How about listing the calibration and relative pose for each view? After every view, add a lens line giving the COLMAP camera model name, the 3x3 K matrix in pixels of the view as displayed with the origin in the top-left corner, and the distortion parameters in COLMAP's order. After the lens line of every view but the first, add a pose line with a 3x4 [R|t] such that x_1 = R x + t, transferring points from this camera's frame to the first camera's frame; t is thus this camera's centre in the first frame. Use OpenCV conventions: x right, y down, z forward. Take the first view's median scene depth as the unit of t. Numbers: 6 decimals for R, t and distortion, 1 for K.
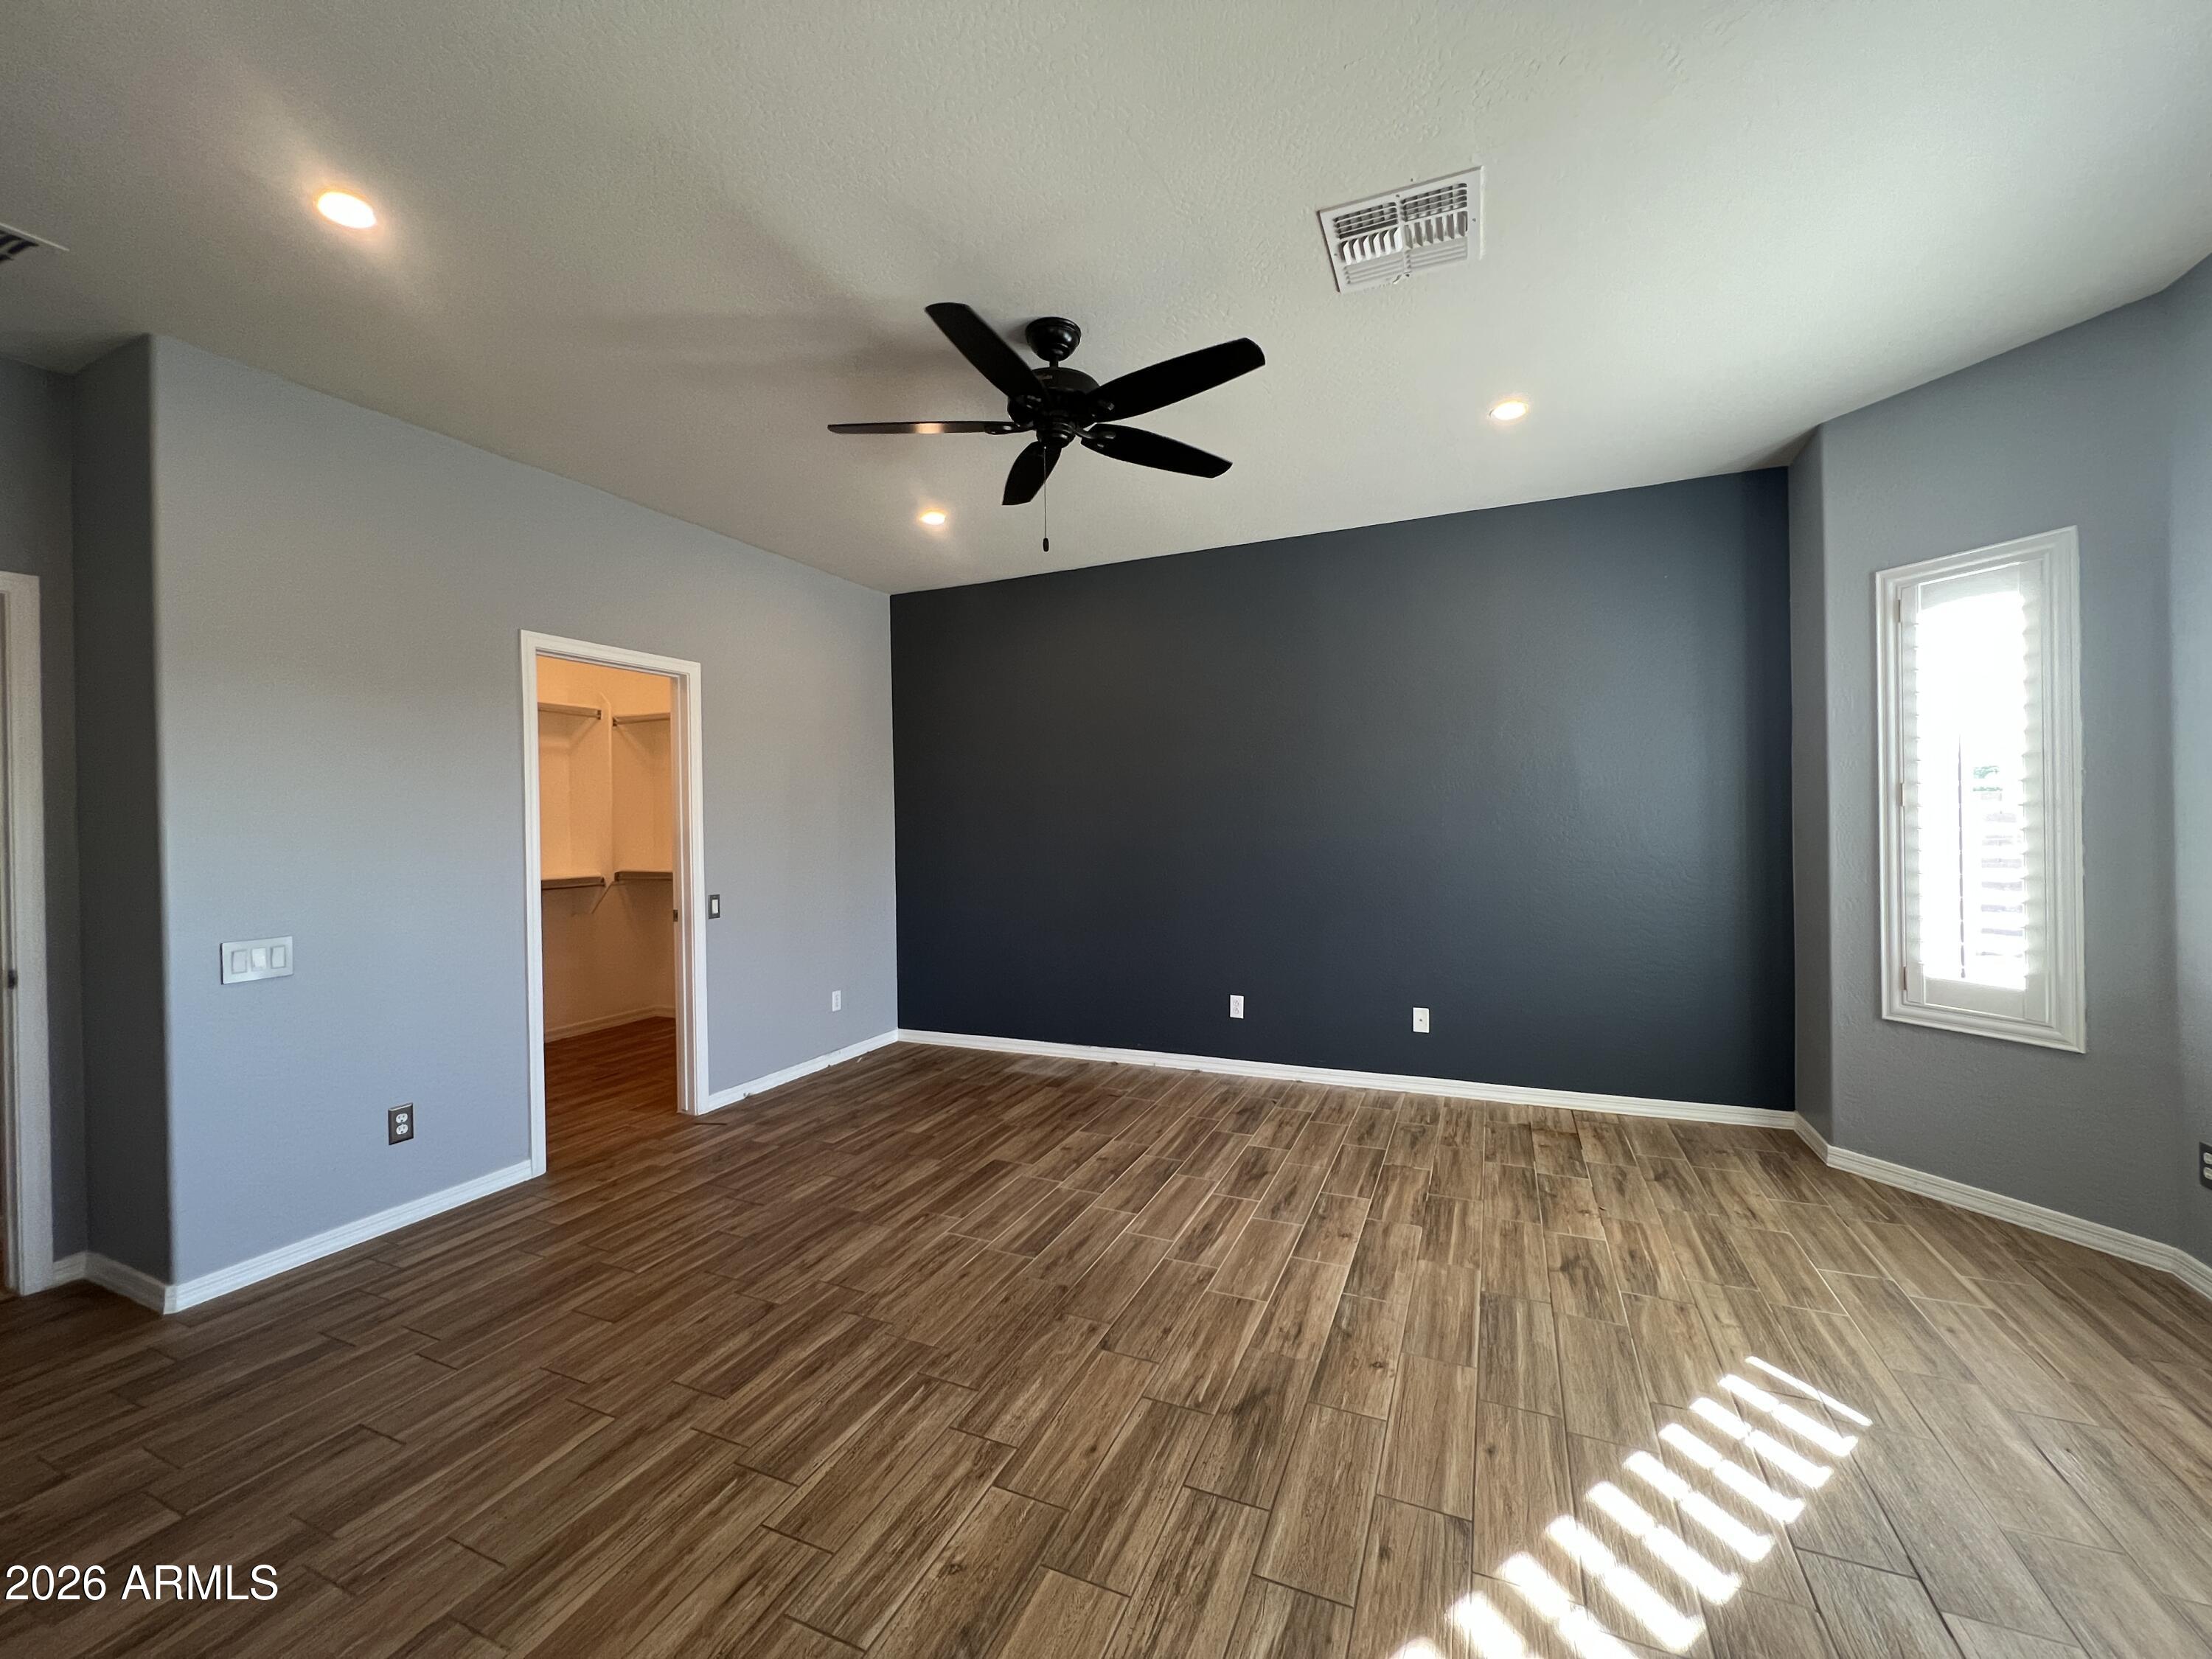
lens RADIAL K [[886.5, 0, 1103.9], [0, 886.5, 825.7], [0, 0, 1]] dist [-0.002152, 0.000919]
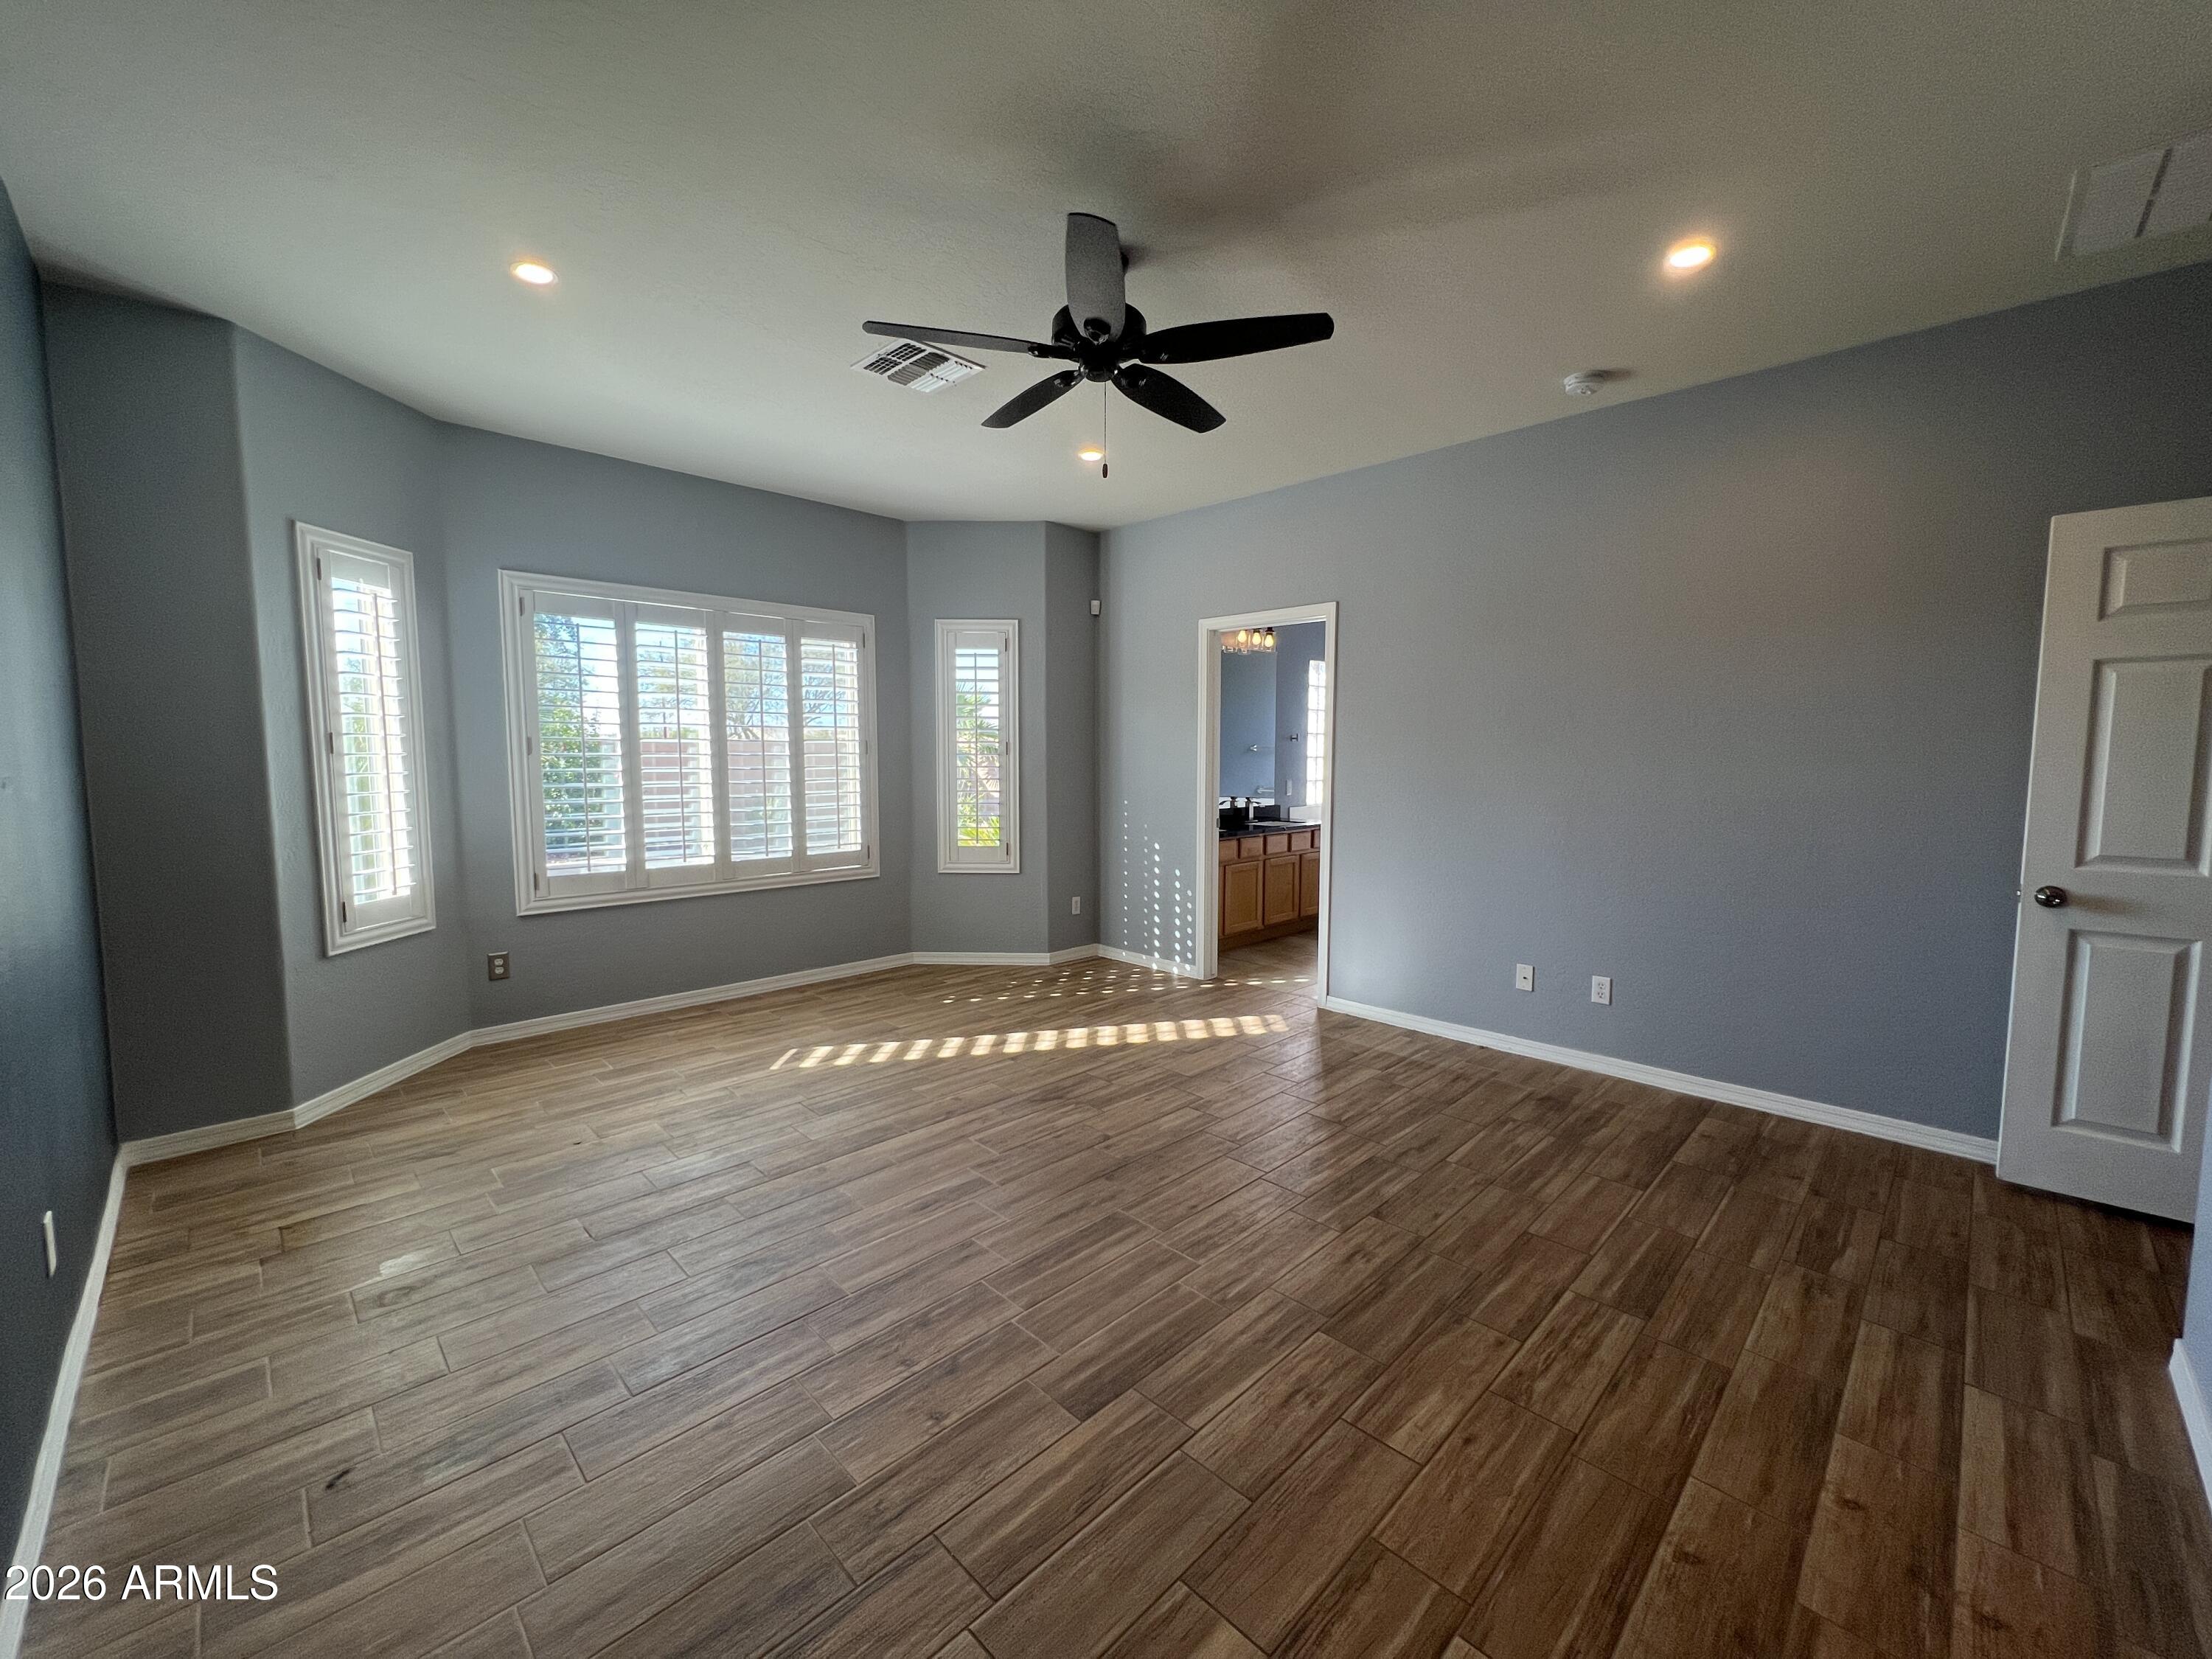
lens RADIAL K [[886.5, 0, 1103.9], [0, 886.5, 825.7], [0, 0, 1]] dist [-0.002152, 0.000919]
pose [[-0.930634, -0.014818, 0.365652, -0.392944], [0.015552, 0.996676, 0.079974, -0.006512], [-0.365621, 0.080113, -0.927310, 1.789080]]
